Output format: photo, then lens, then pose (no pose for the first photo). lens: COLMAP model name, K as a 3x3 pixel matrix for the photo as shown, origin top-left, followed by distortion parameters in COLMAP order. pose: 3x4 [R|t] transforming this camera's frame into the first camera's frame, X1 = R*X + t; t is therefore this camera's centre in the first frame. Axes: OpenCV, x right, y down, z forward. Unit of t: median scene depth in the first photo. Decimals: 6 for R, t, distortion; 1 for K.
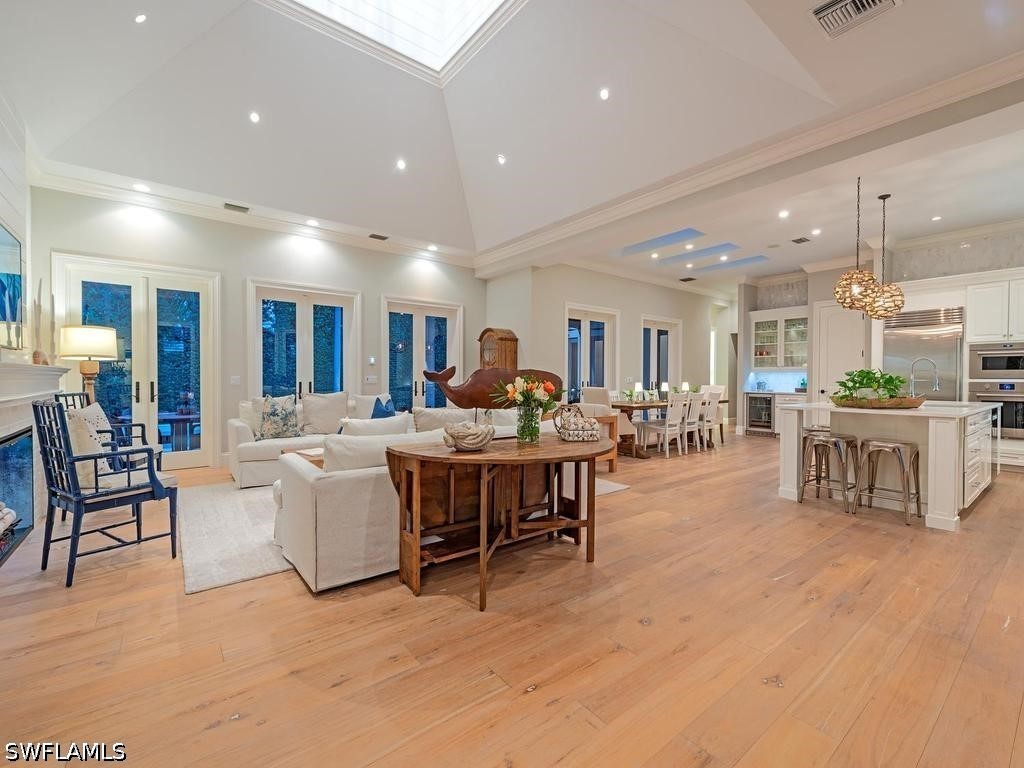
lens RADIAL K [[442.1, 0, 512.0], [0, 442.1, 384.0], [0, 0, 1]] dist [0.011877, -0.000132]
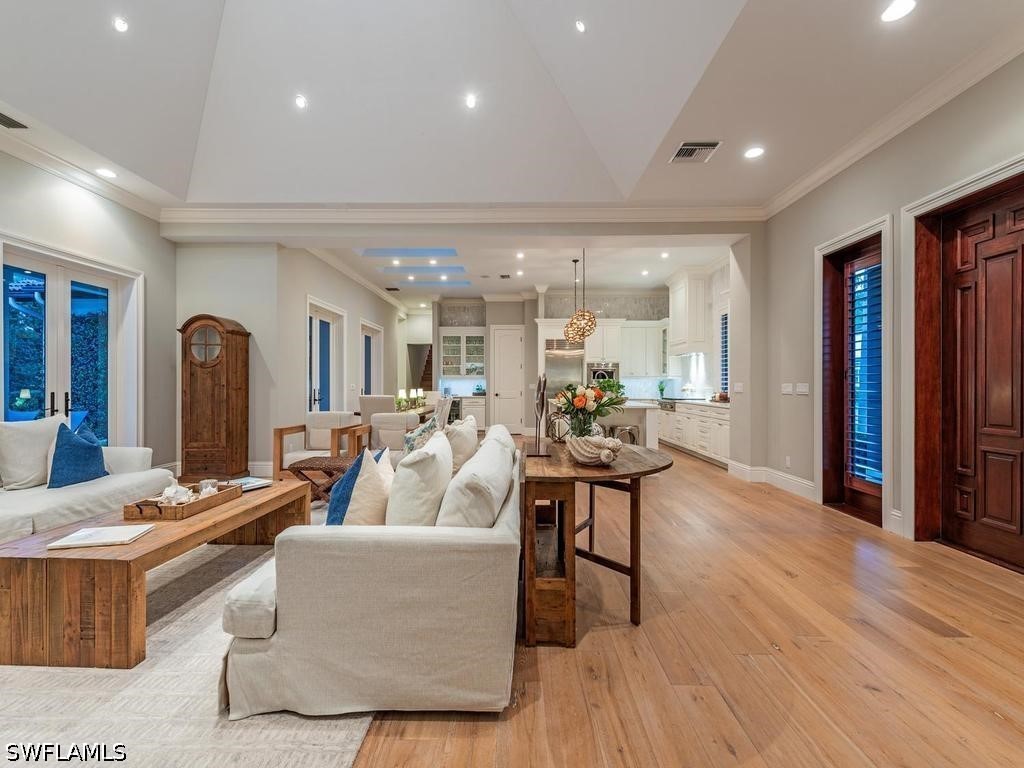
lens RADIAL K [[442.1, 0, 512.0], [0, 442.1, 384.0], [0, 0, 1]] dist [0.011877, -0.000132]
pose [[0.627313, -0.002013, 0.778765, -0.289911], [0.013004, 0.999884, -0.007890, -0.004180], [-0.778659, 0.015077, 0.627267, 0.172185]]
